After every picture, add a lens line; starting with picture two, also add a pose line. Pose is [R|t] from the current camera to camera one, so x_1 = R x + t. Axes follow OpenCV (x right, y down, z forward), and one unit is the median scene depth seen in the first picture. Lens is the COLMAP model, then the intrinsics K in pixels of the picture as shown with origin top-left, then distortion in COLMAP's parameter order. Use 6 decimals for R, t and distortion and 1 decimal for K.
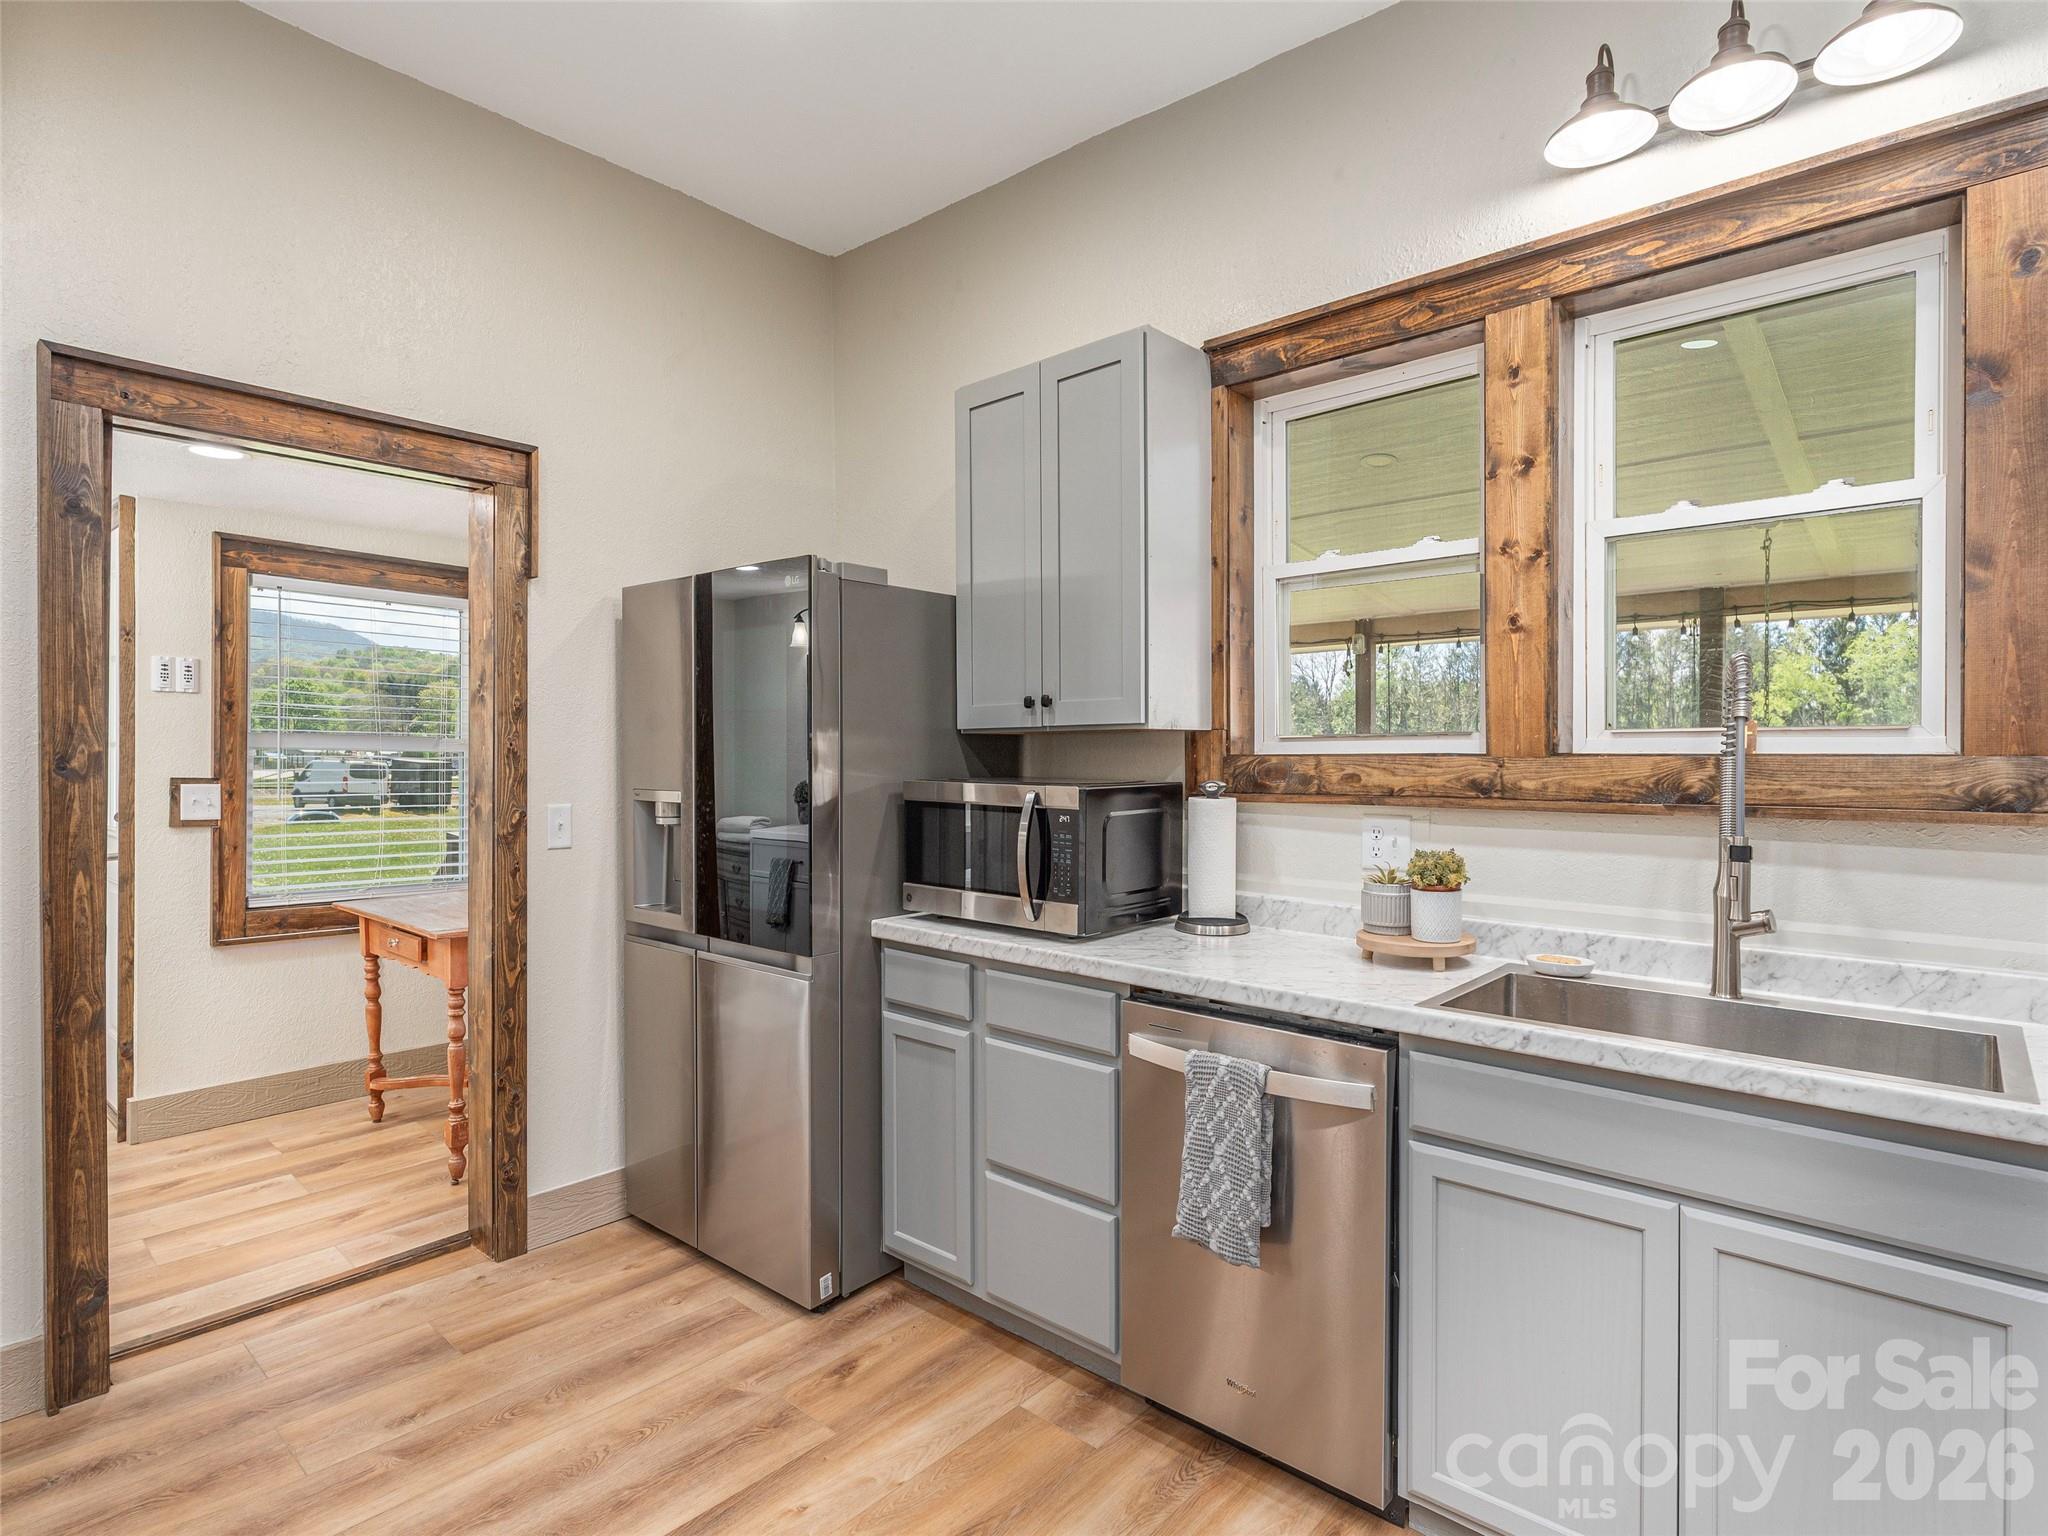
lens RADIAL K [[1079.4, 0, 1023.2], [0, 1079.4, 771.0], [0, 0, 1]] dist [-0.004847, -0.000235]
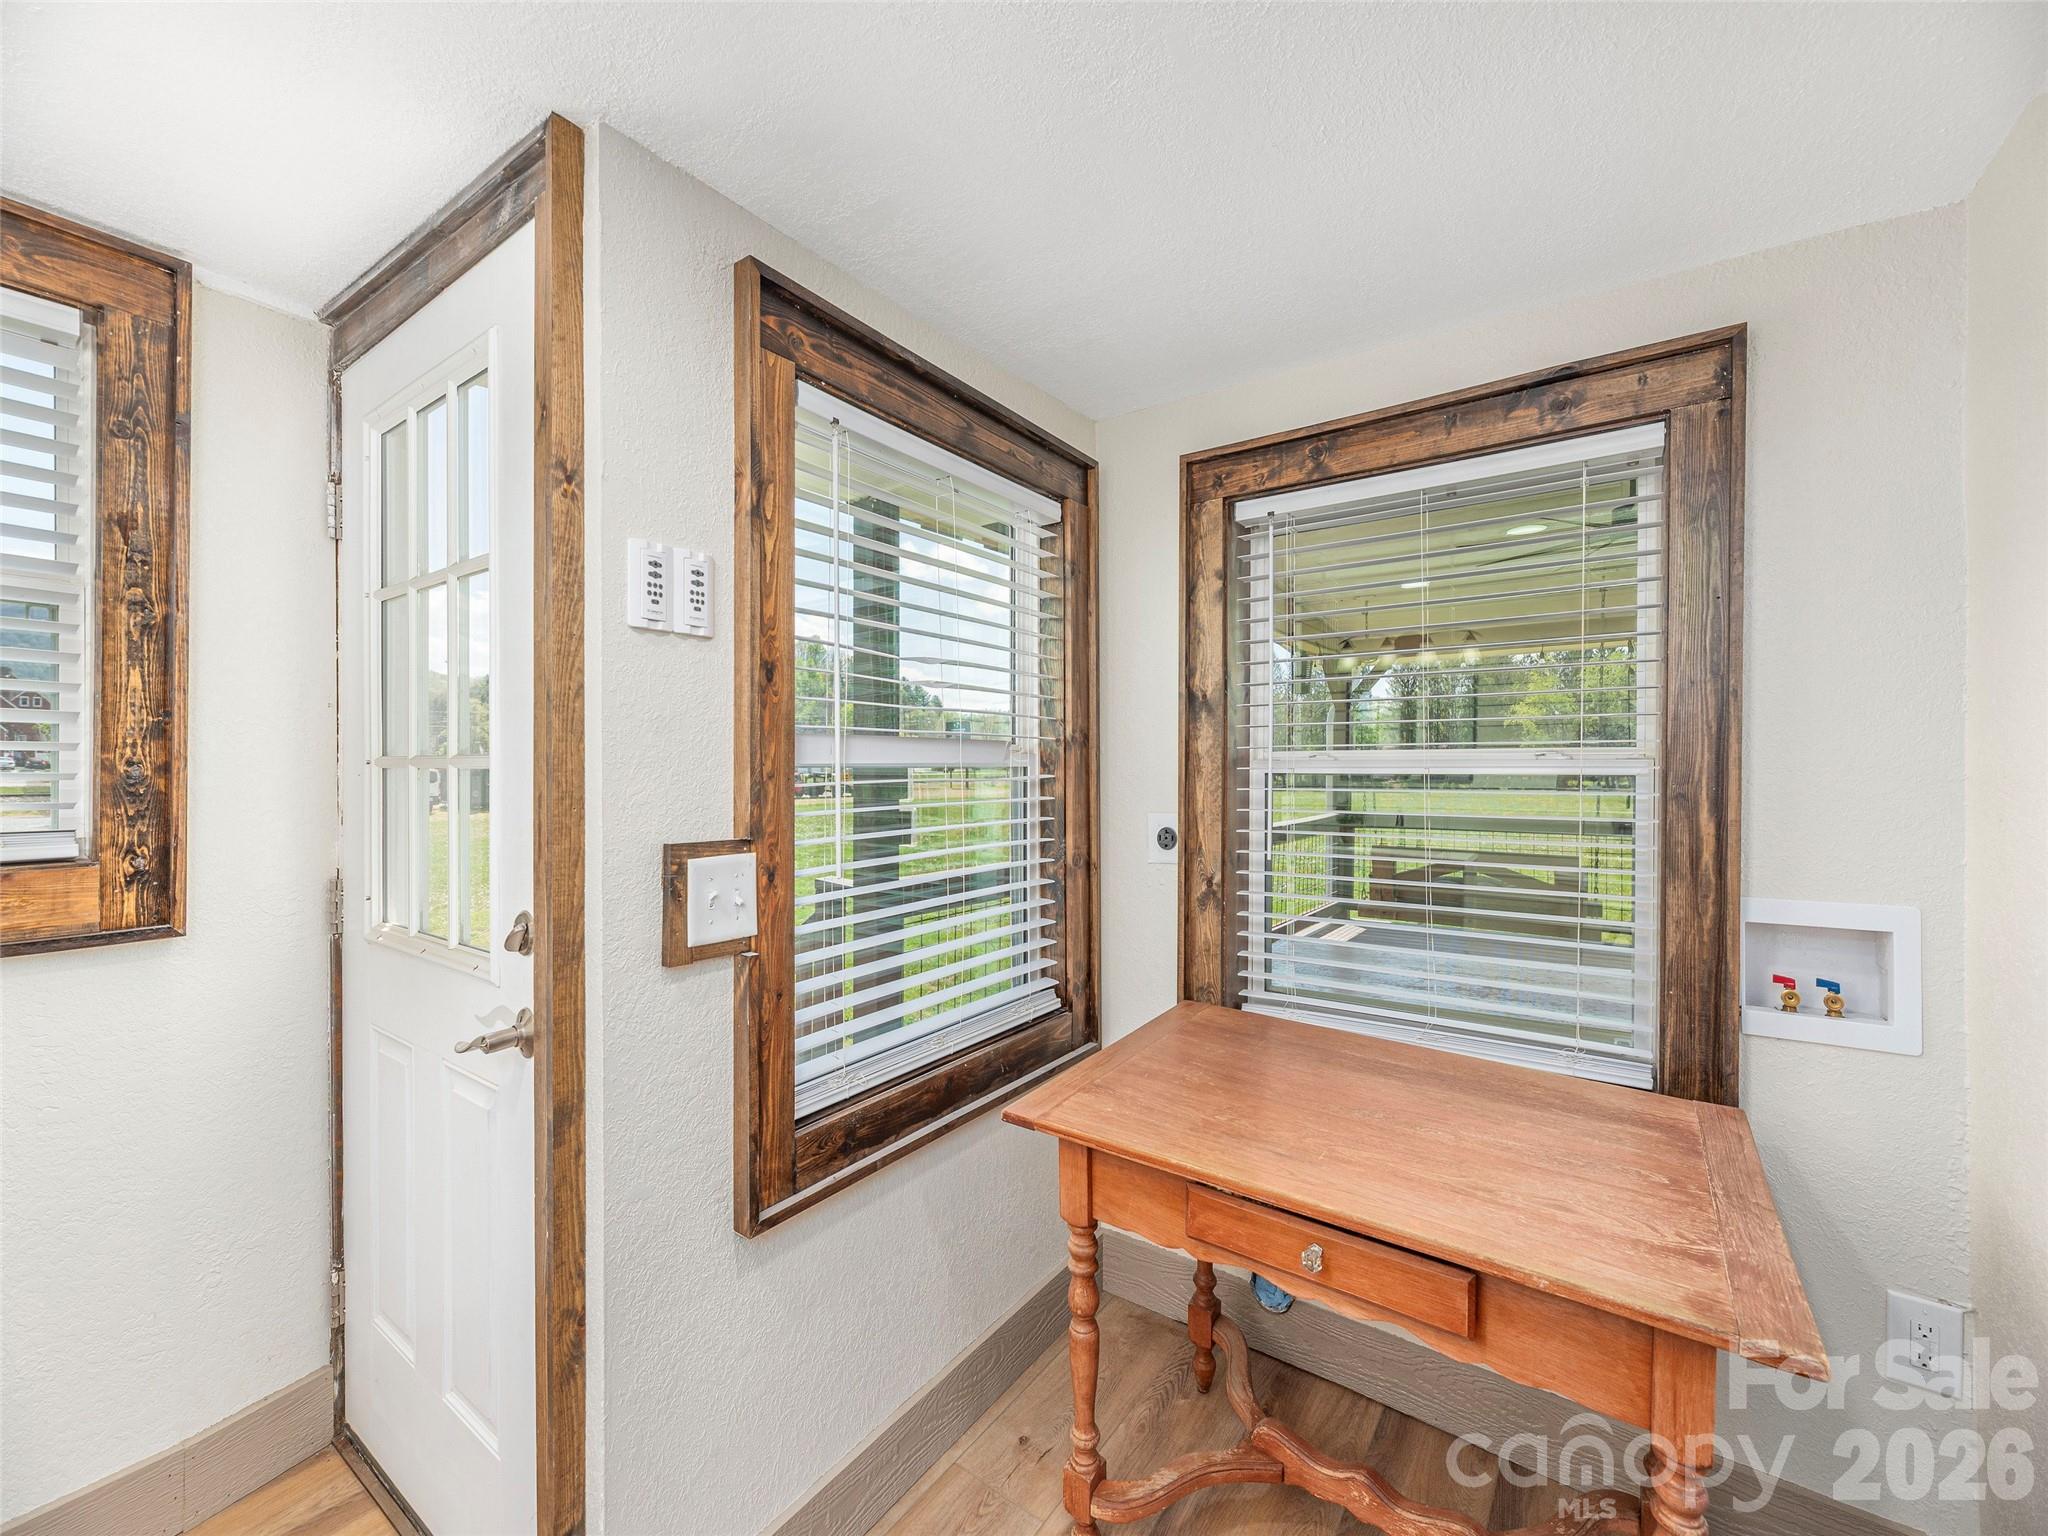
lens RADIAL K [[835.9, 0, 1026.1], [0, 835.9, 761.8], [0, 0, 1]] dist [-0.003806, 0.000598]
pose [[0.994829, -0.008459, 0.101209, -0.668299], [0.008967, 0.999949, -0.004570, -0.021516], [-0.101166, 0.005453, 0.994855, 0.653632]]
